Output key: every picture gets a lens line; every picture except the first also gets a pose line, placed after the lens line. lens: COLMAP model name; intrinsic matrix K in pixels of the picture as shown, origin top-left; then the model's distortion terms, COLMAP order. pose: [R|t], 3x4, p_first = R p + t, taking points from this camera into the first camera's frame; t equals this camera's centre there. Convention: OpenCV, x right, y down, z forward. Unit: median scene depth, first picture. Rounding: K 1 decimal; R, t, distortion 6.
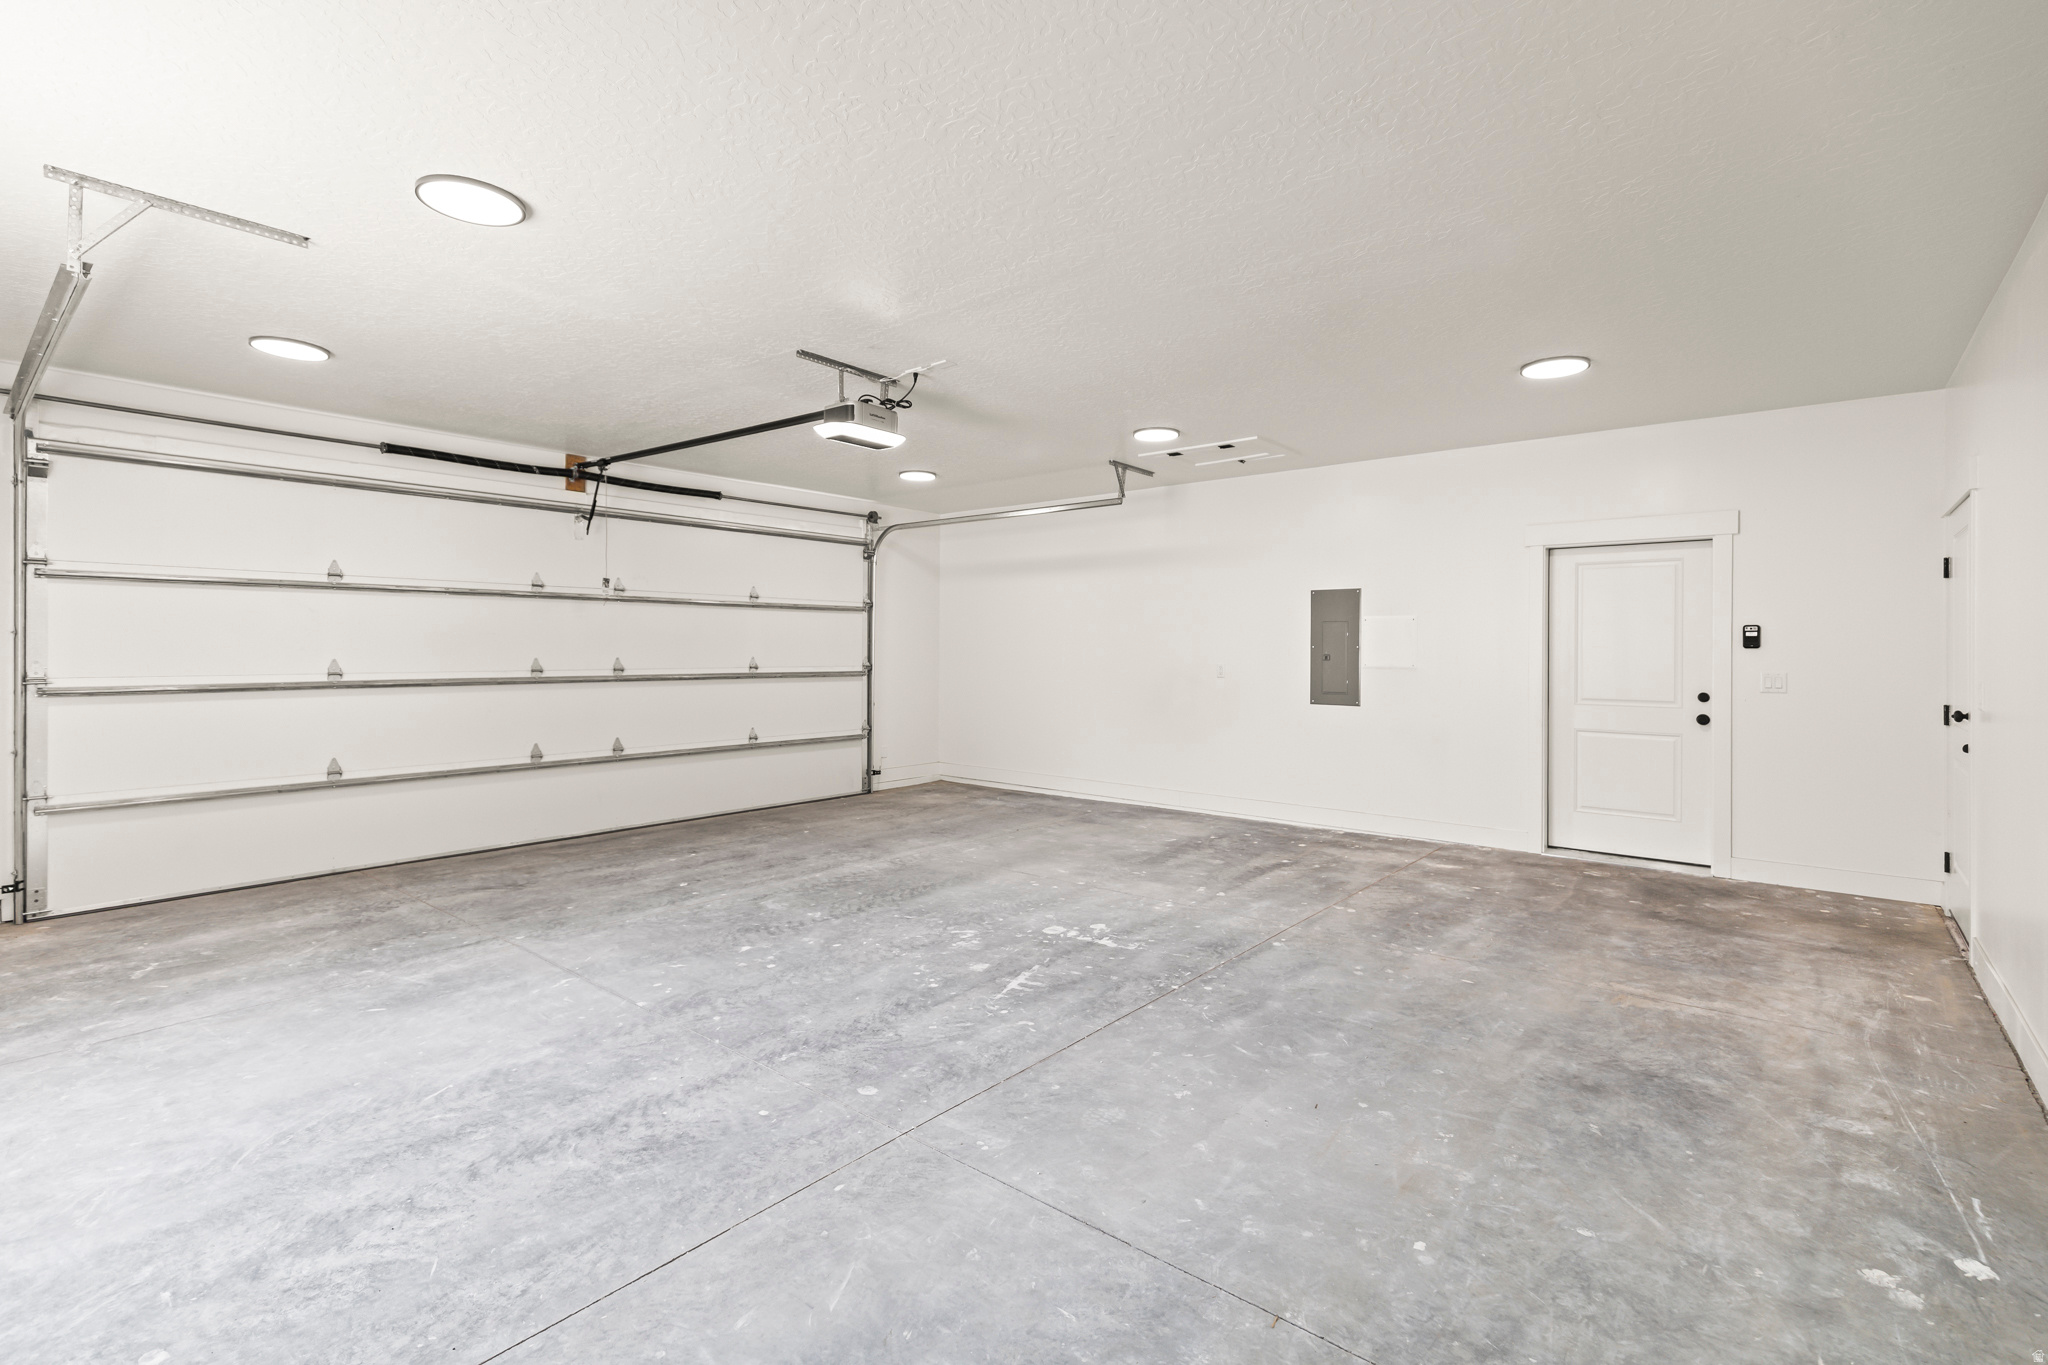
lens RADIAL K [[921.2, 0, 1020.3], [0, 921.2, 670.7], [0, 0, 1]] dist [0.010985, -0.003854]
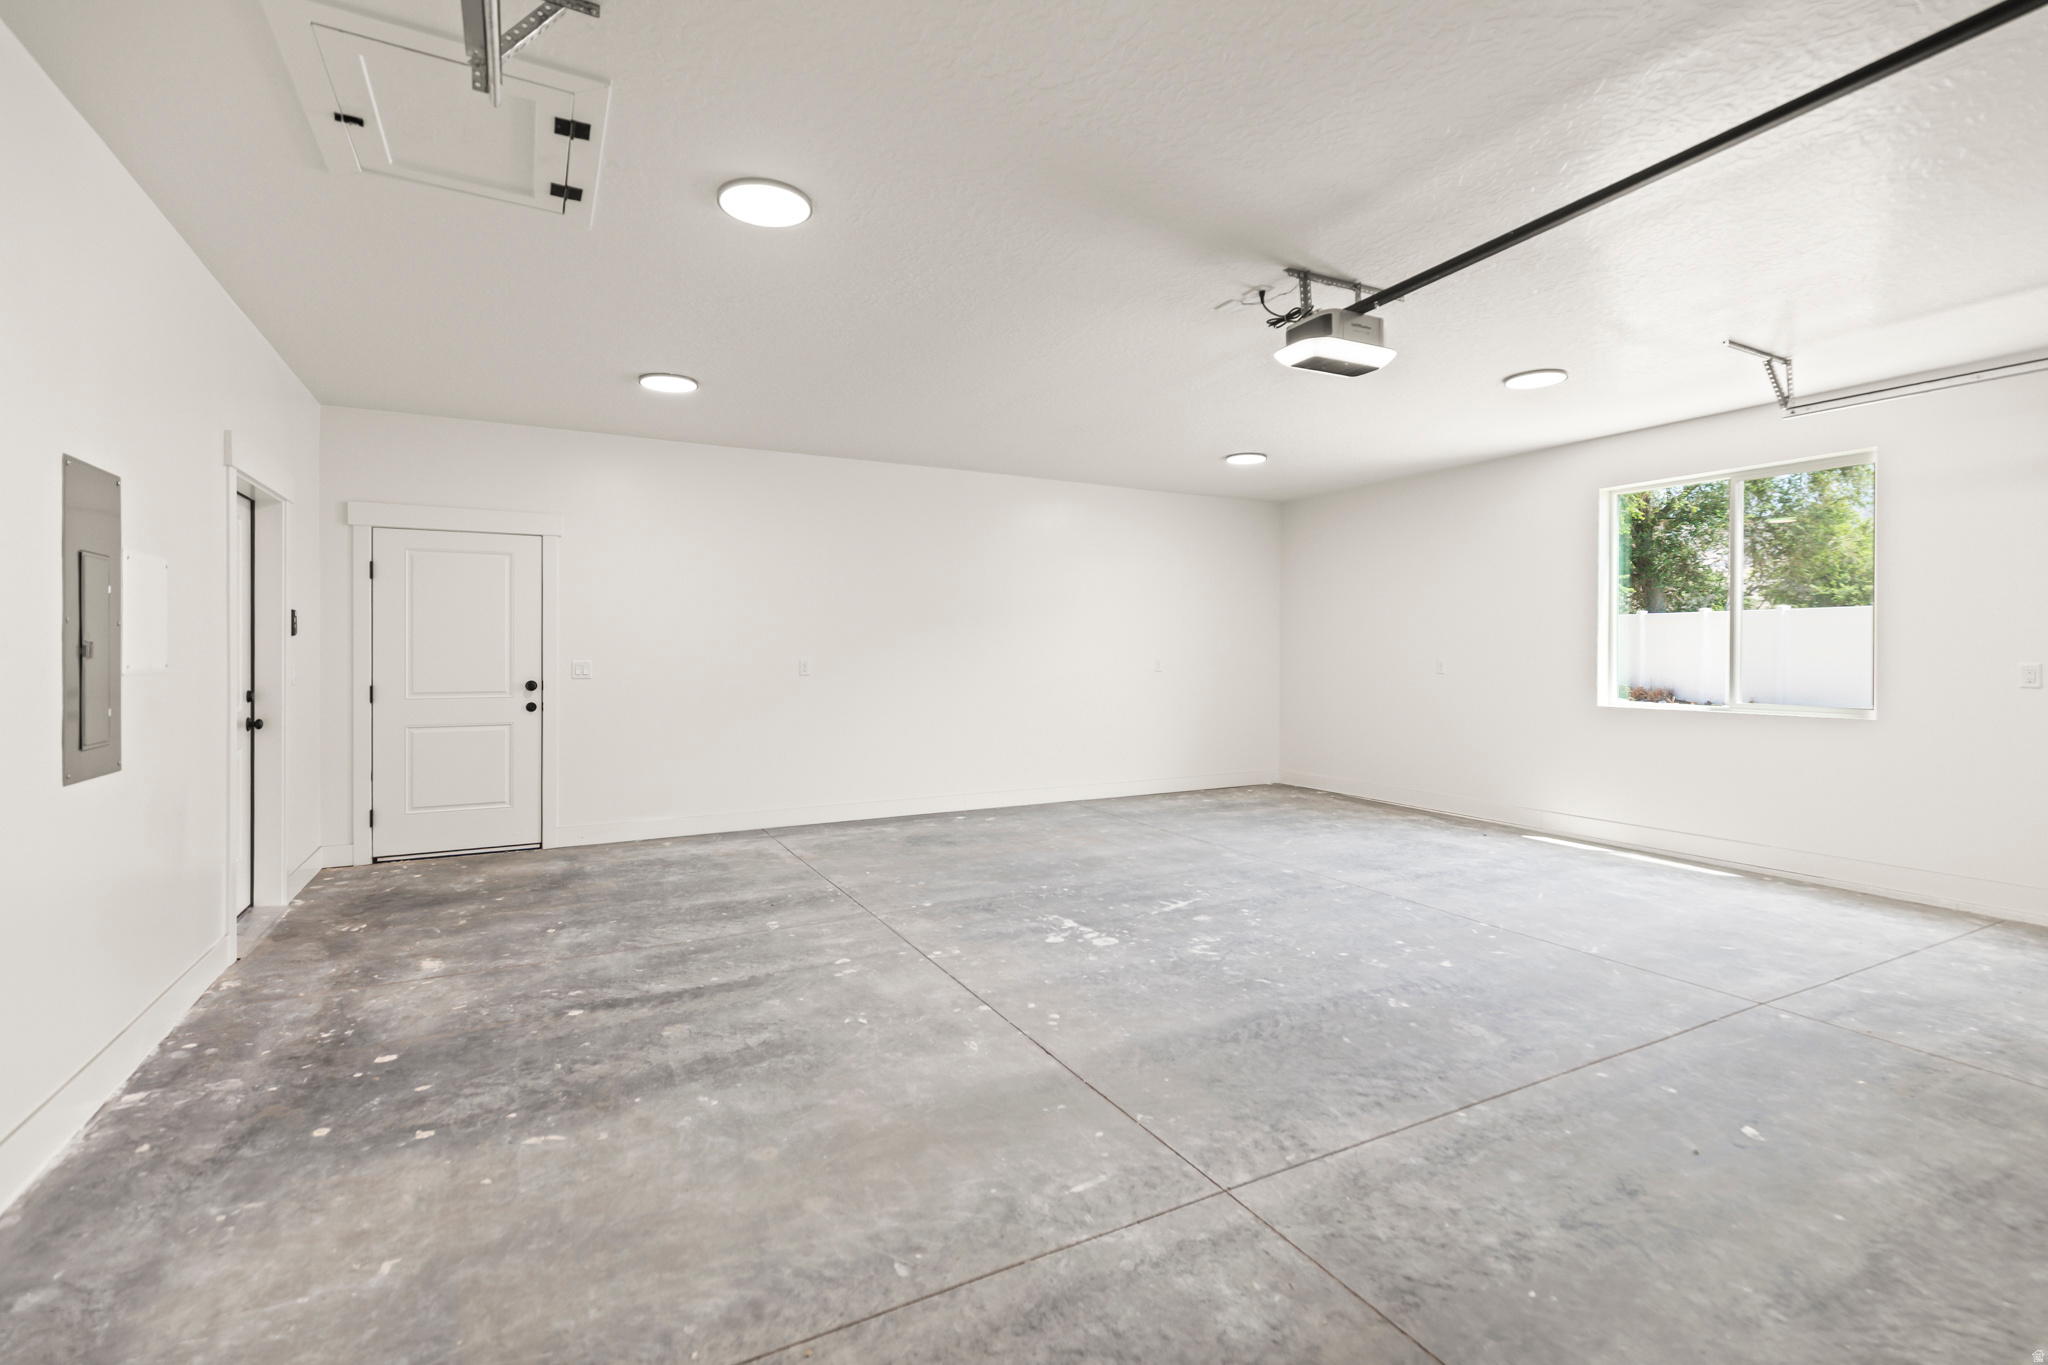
lens RADIAL K [[921.2, 0, 1015.9], [0, 921.2, 666.8], [0, 0, 1]] dist [0.010985, -0.003854]
pose [[-0.926160, -0.006777, 0.377069, -0.234492], [0.005632, 0.999479, 0.031796, -0.028083], [-0.377088, 0.031572, -0.925639, 1.925004]]
